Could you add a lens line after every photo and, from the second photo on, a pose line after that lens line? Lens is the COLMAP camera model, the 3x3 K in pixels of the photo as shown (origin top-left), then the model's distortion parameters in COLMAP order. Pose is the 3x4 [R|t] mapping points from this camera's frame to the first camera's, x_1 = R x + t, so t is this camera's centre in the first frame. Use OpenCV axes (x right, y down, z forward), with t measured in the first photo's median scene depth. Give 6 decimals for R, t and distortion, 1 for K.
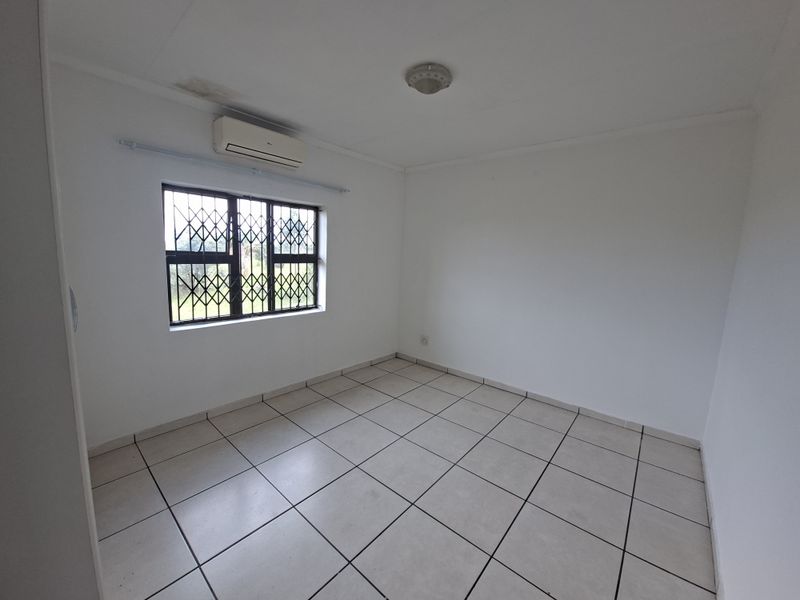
lens RADIAL K [[319.7, 0, 394.8], [0, 319.7, 294.8], [0, 0, 1]] dist [-0.002539, 0.000006]
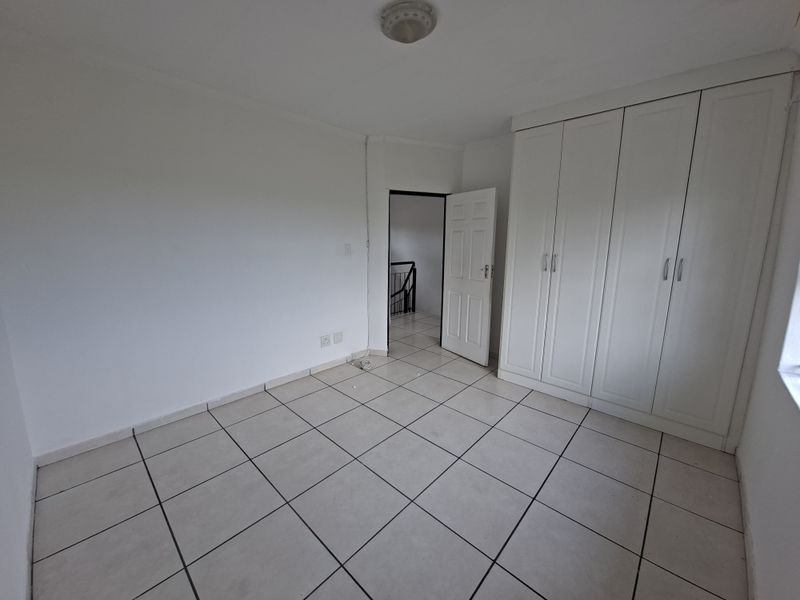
lens RADIAL K [[319.7, 0, 401.7], [0, 319.7, 293.1], [0, 0, 1]] dist [-0.002539, 0.000006]
pose [[0.998784, -0.023419, -0.043377, 0.103855], [0.025750, 0.998209, 0.053994, -0.010711], [0.042035, -0.055045, 0.997599, 0.121745]]
